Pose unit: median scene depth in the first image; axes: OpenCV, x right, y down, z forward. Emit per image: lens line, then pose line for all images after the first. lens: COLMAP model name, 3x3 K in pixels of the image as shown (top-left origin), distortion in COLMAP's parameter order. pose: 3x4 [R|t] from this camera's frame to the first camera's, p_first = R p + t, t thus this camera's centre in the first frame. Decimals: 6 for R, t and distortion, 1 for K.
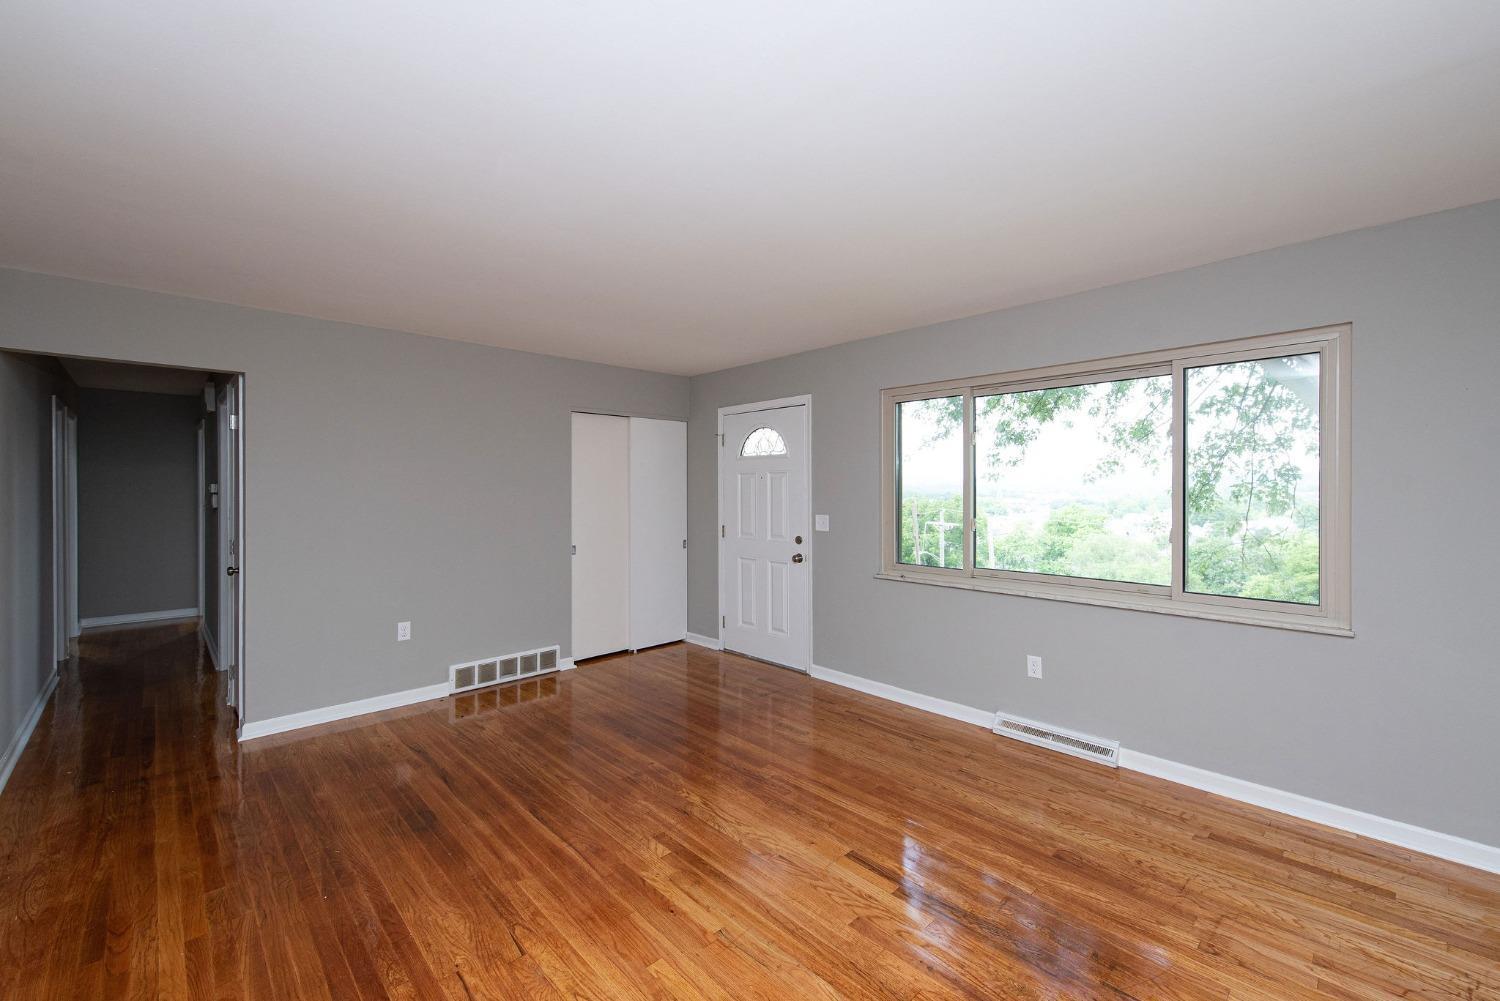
lens RADIAL K [[619.8, 0, 758.8], [0, 619.8, 490.4], [0, 0, 1]] dist [0.016115, -0.003213]
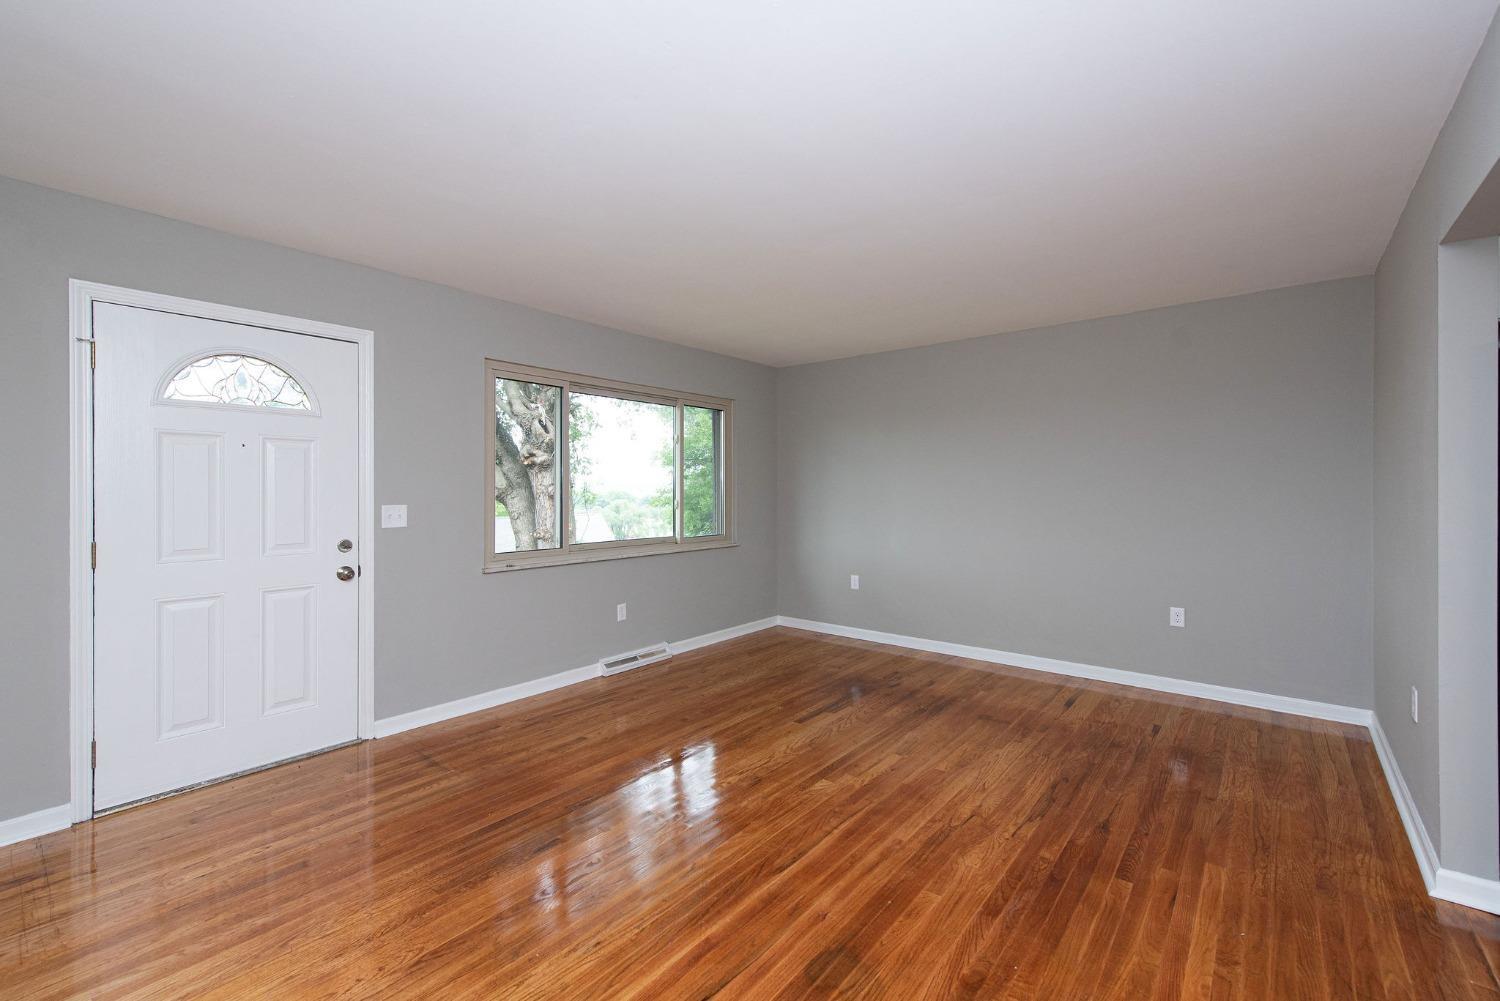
lens RADIAL K [[619.8, 0, 768.2], [0, 619.8, 493.4], [0, 0, 1]] dist [0.016115, -0.003213]
pose [[-0.126428, -0.002078, 0.991974, -1.020504], [0.007651, 0.999966, 0.003070, 0.040885], [-0.991946, 0.007977, -0.126408, 1.004564]]
